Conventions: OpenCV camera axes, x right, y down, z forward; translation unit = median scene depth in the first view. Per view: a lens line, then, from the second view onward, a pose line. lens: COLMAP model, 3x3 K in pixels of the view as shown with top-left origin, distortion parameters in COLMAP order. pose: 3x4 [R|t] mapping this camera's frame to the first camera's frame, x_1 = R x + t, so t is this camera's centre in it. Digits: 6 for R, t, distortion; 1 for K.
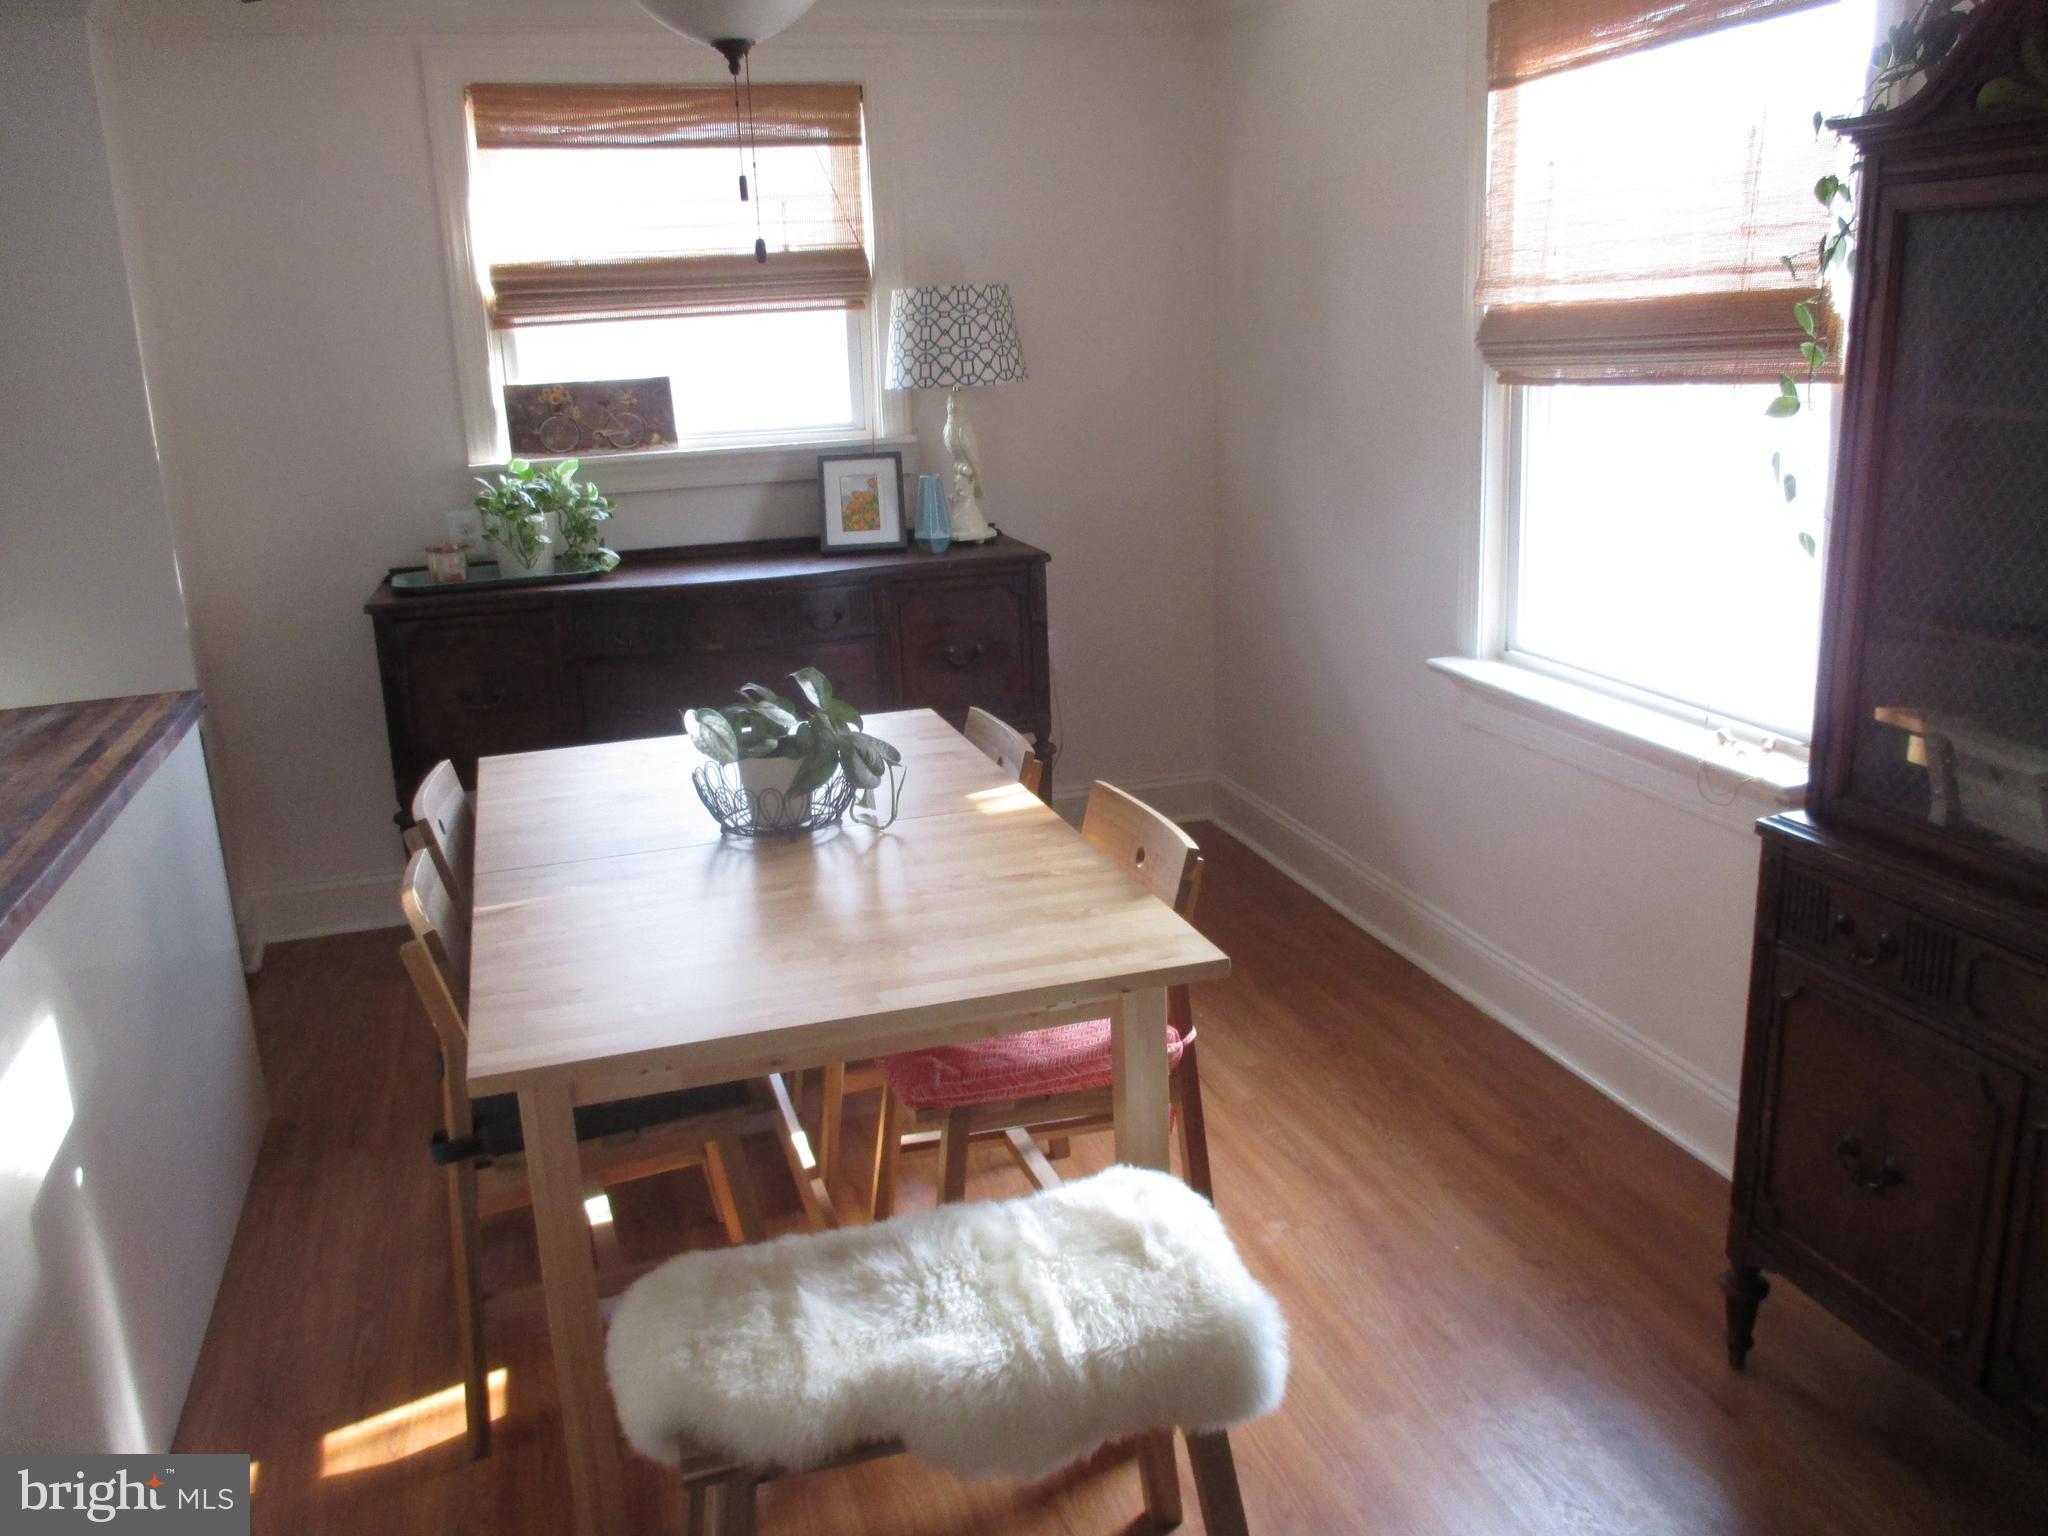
lens RADIAL K [[1738.3, 0, 1024.5], [0, 1738.3, 788.0], [0, 0, 1]] dist [-0.036654, 0.005692]
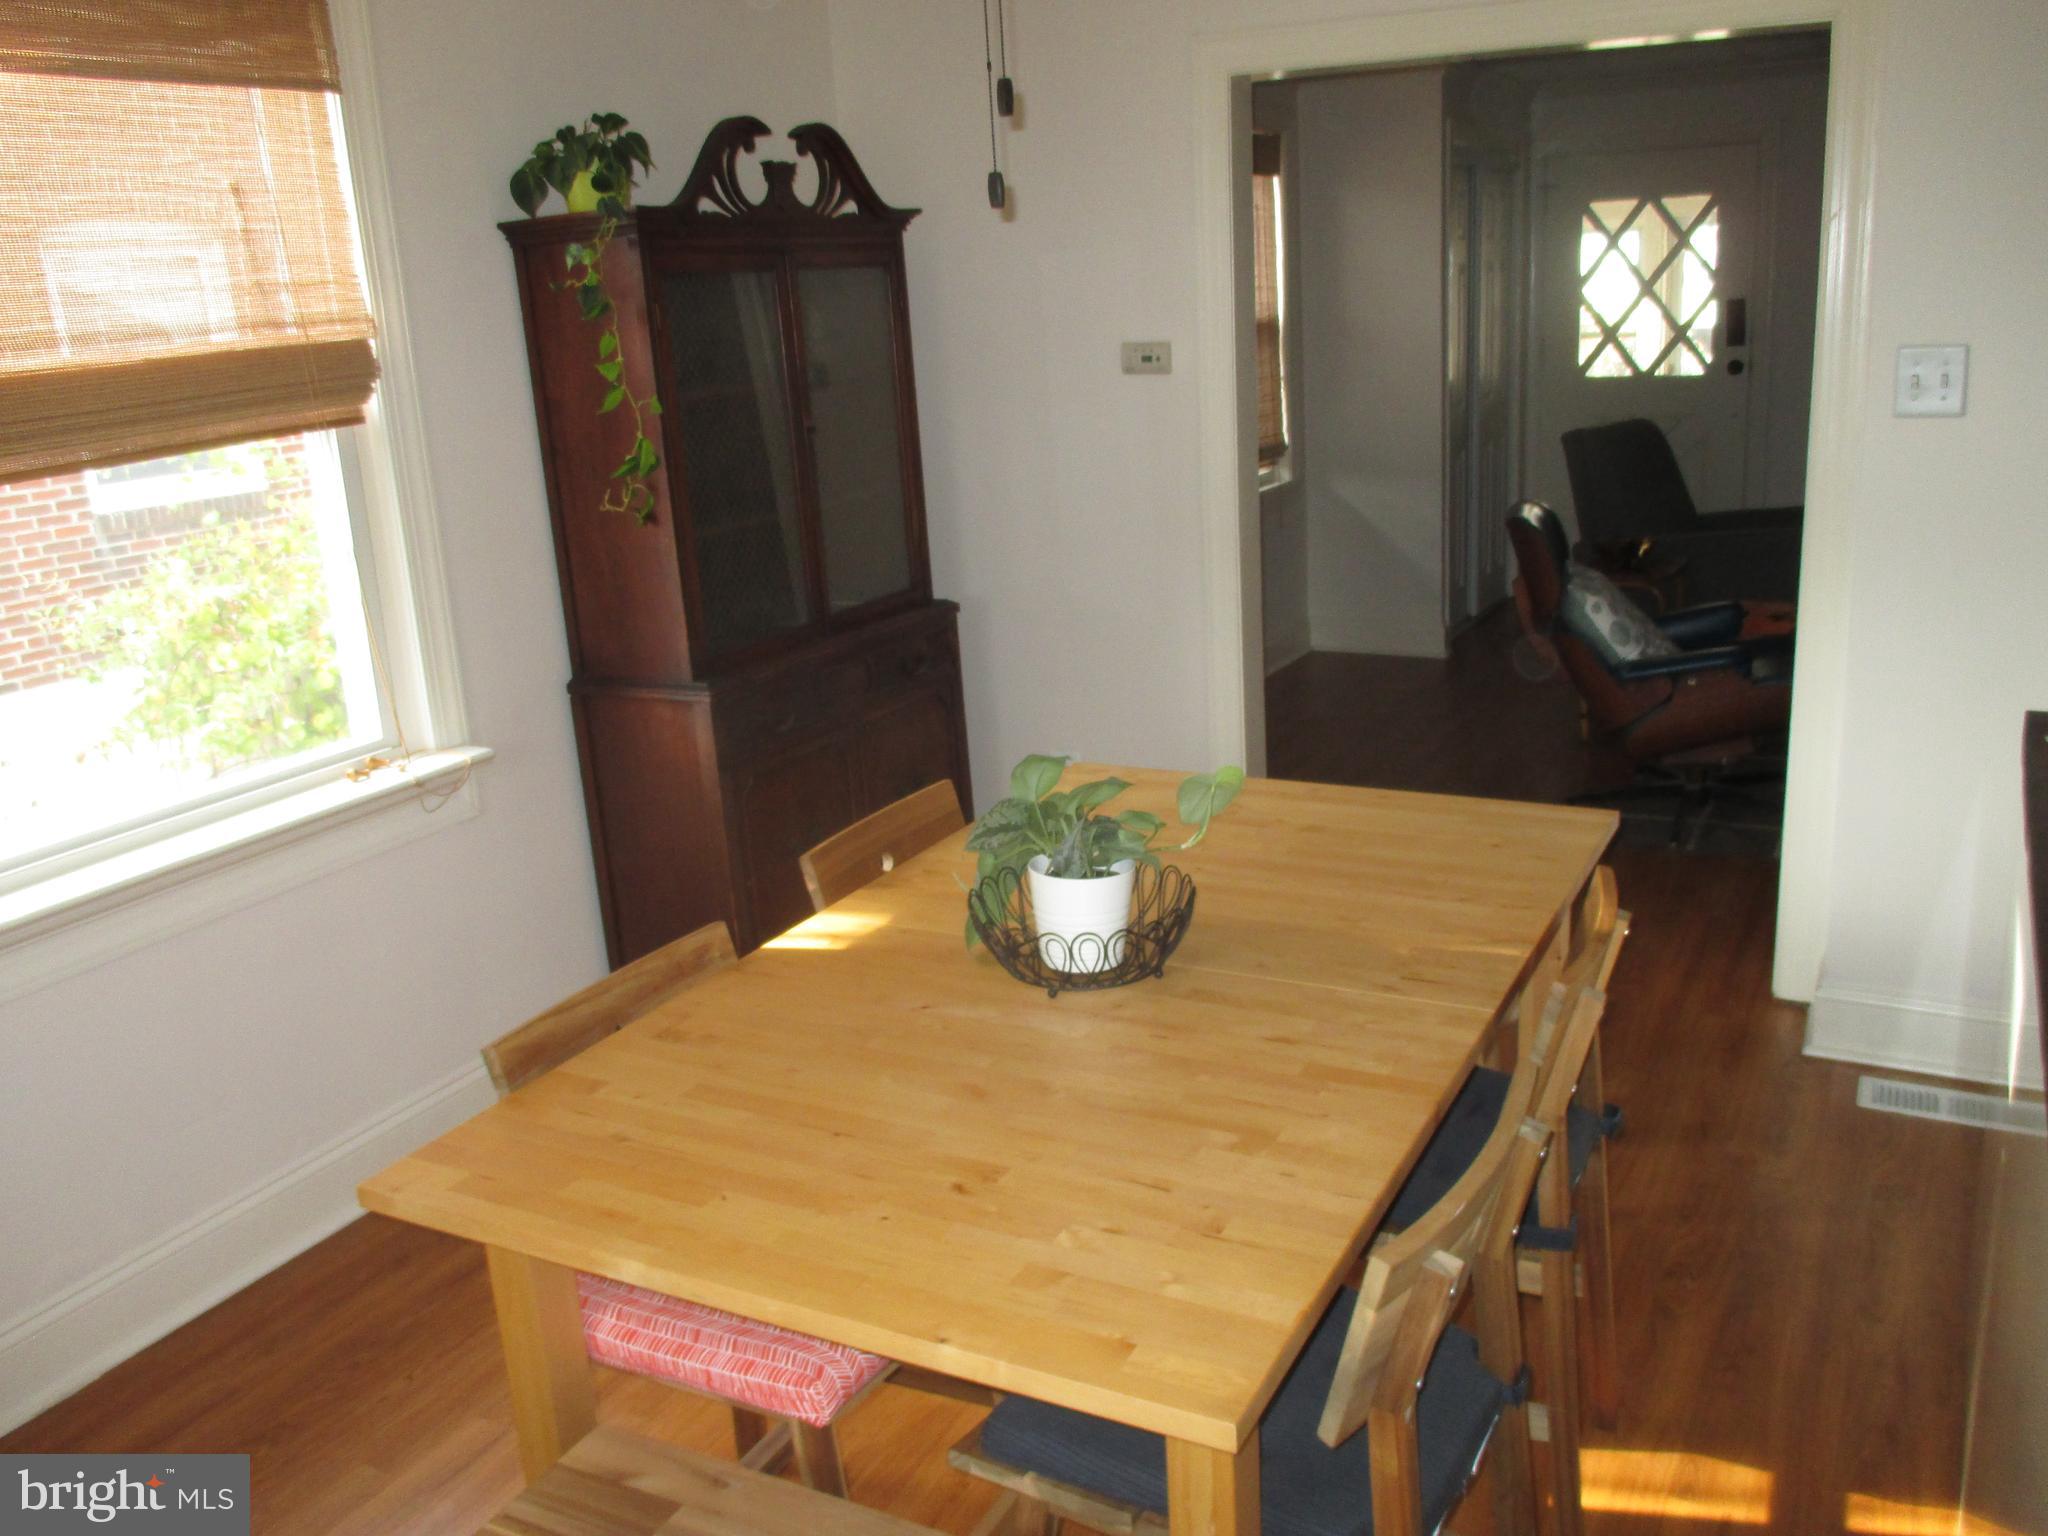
lens RADIAL K [[1739.8, 0, 1024.0], [0, 1739.8, 768.0], [0, 0, 1]] dist [-0.039557, 0.010874]
pose [[-0.713256, -0.111517, 0.691975, -0.694092], [0.267689, 0.869082, 0.415980, -0.411750], [-0.647772, 0.481934, -0.590026, 1.565075]]
